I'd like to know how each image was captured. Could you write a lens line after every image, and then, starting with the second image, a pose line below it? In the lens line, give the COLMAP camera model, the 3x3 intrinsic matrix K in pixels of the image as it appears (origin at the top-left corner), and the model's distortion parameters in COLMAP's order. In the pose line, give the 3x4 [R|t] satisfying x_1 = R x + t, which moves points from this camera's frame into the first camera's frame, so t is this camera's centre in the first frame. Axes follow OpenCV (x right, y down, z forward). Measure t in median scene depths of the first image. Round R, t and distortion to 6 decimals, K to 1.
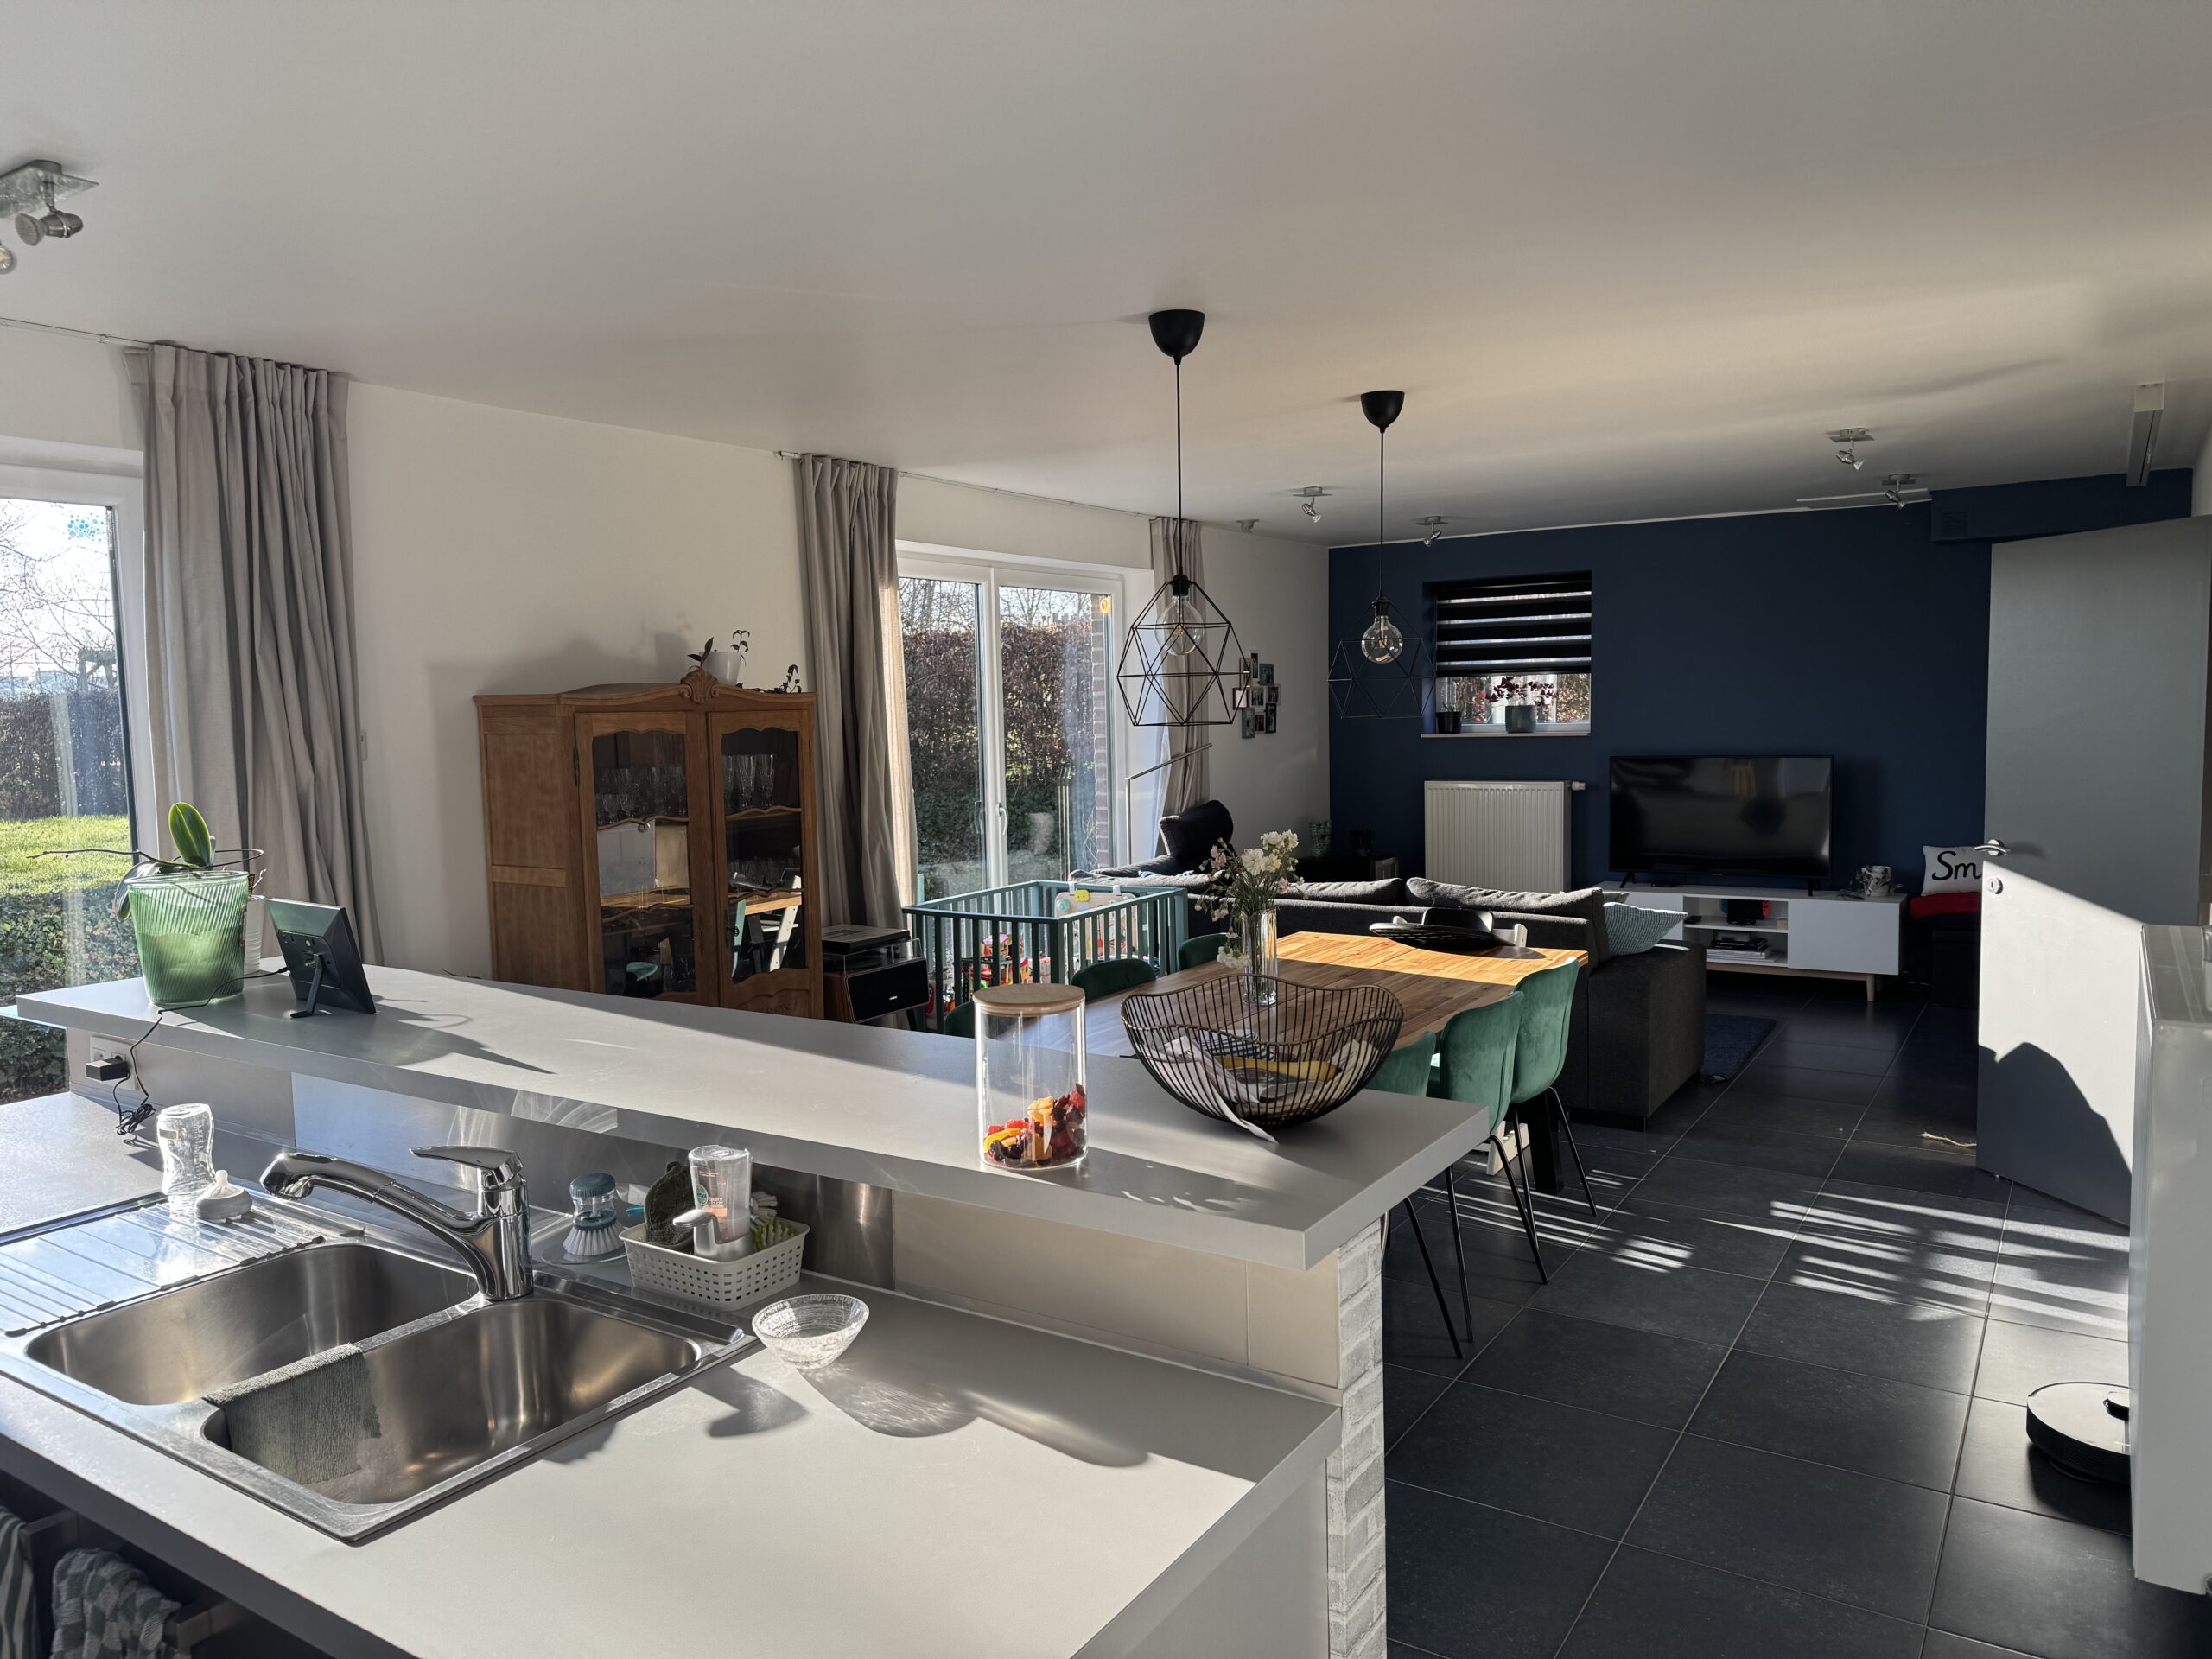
lens RADIAL K [[1540.1, 0, 1100.5], [0, 1540.1, 844.8], [0, 0, 1]] dist [0.030853, -0.004555]
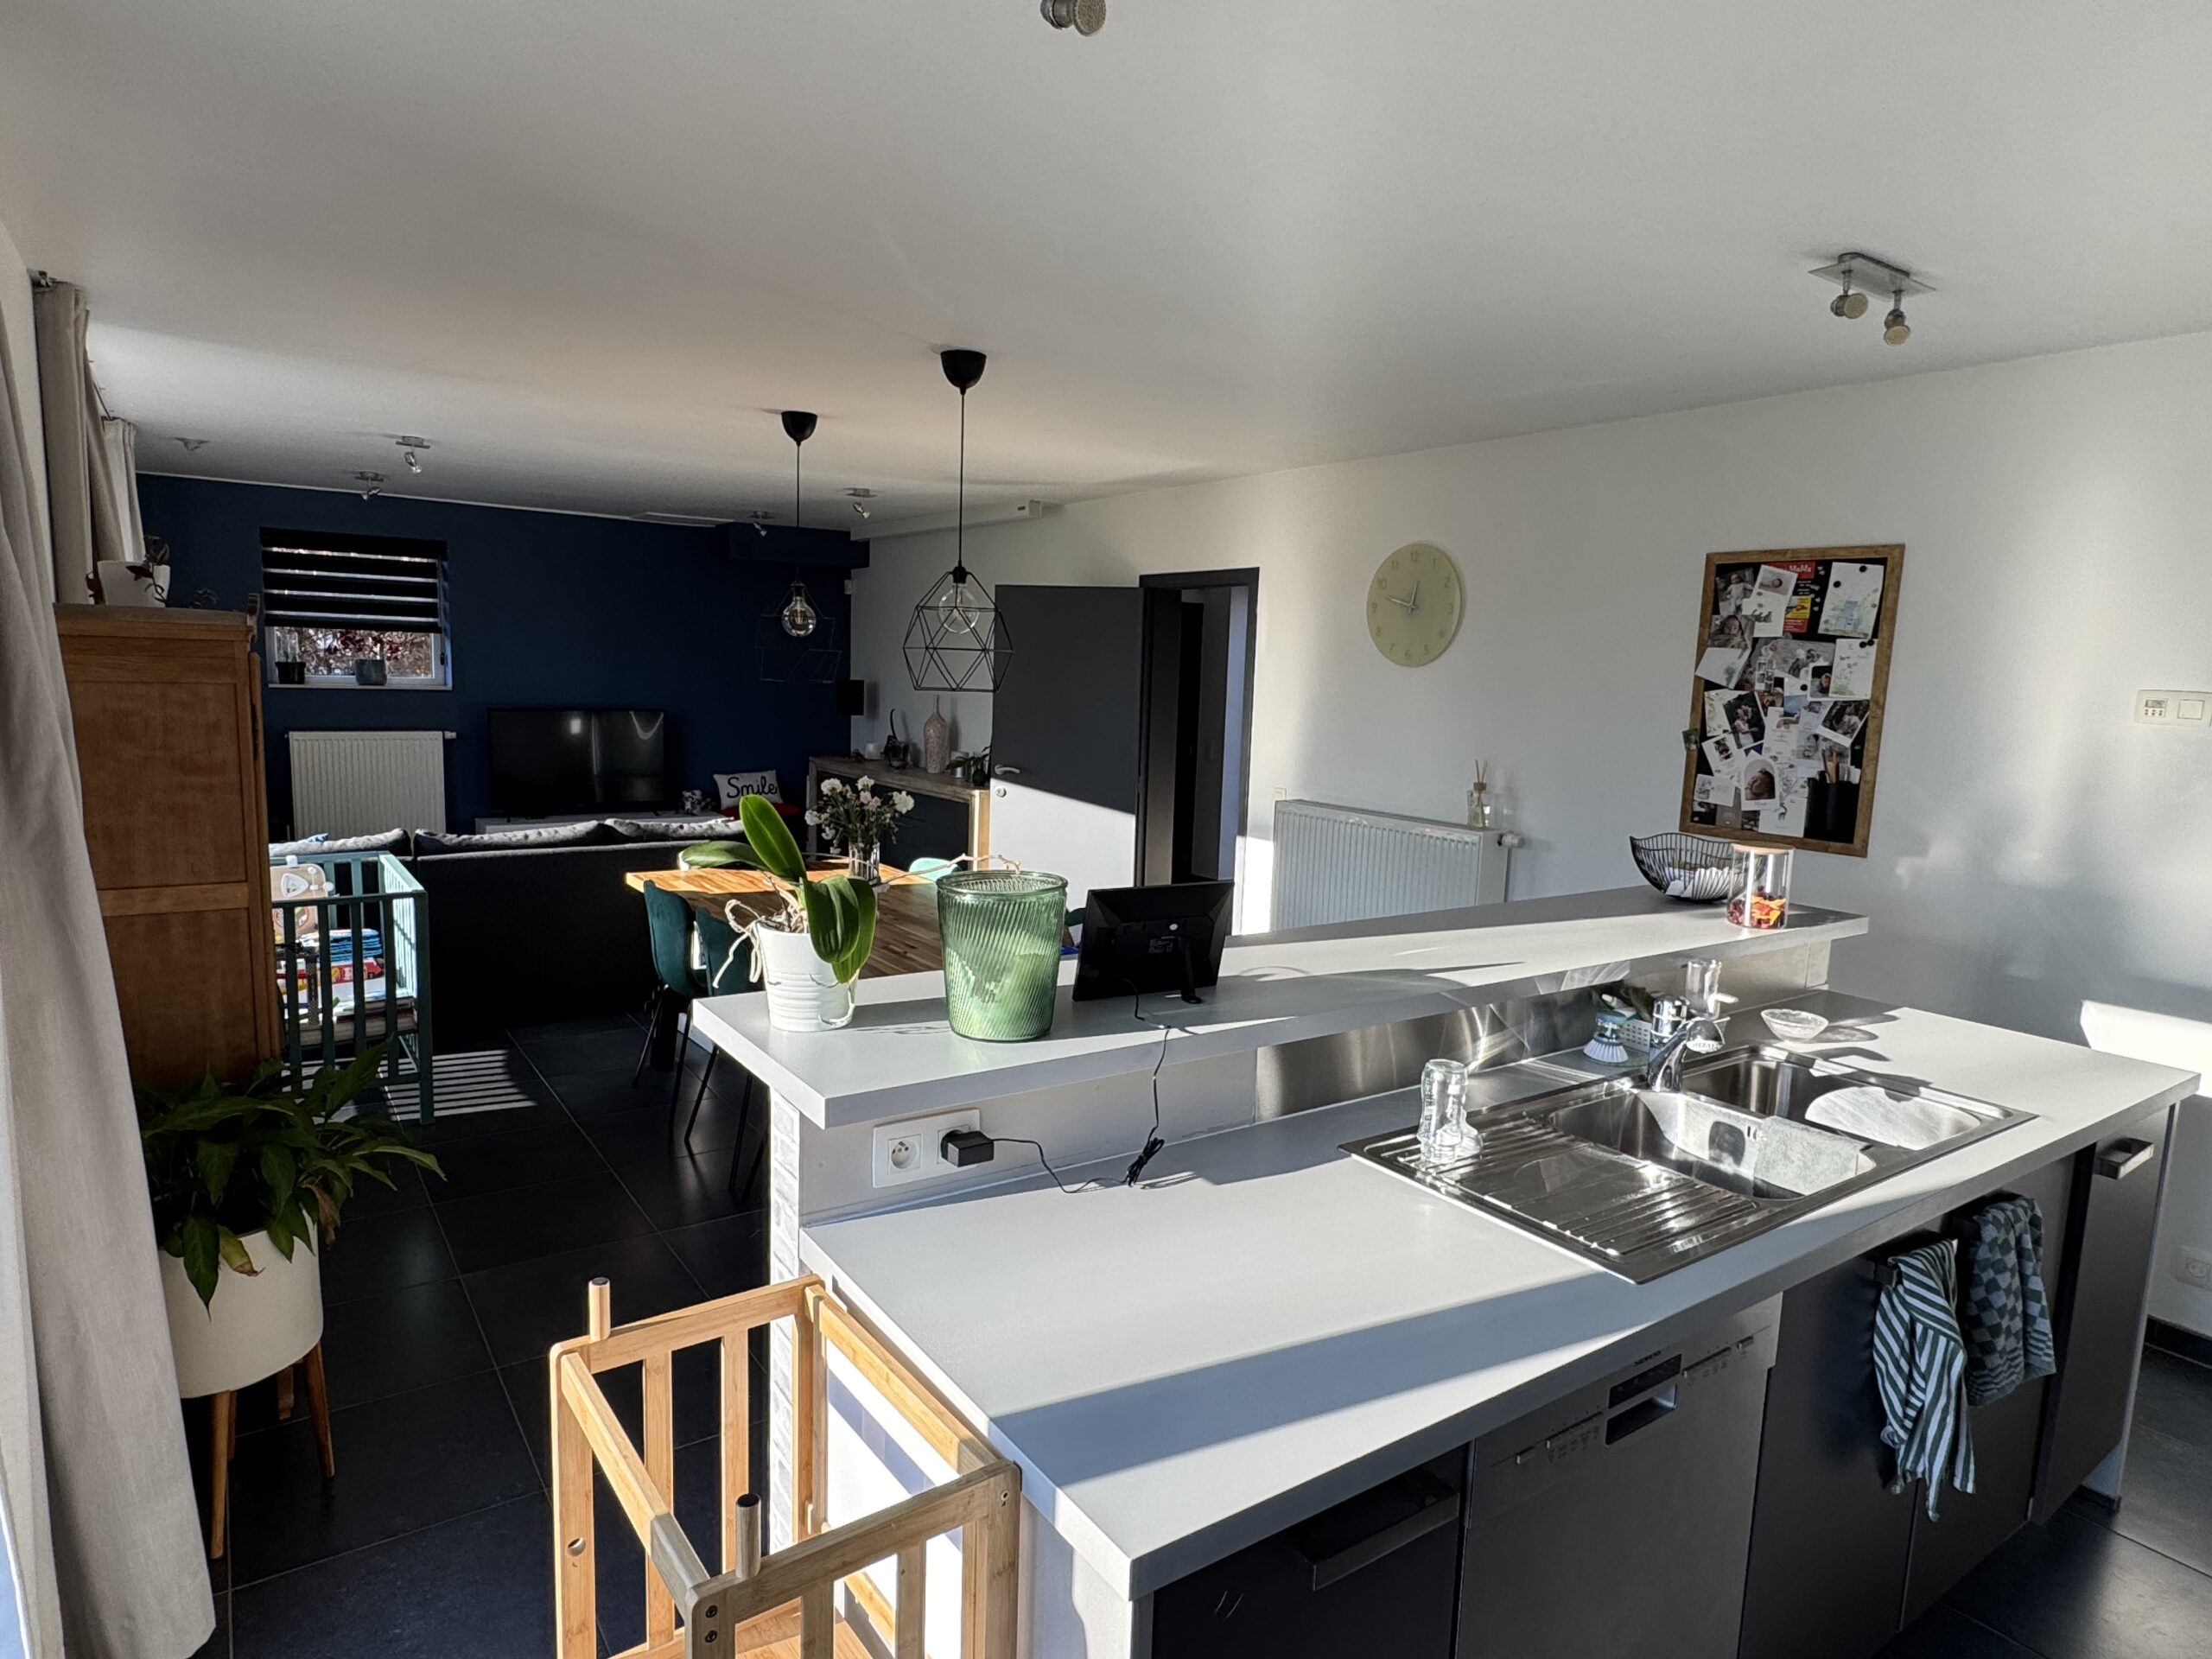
lens RADIAL K [[1265.2, 0, 1108.1], [0, 1265.2, 825.0], [0, 0, 1]] dist [-0.002940, 0.000223]
pose [[0.378179, -0.081864, 0.922106, -0.462689], [0.045449, 0.996523, 0.069831, -0.019986], [-0.924616, 0.015501, 0.380585, 0.281122]]
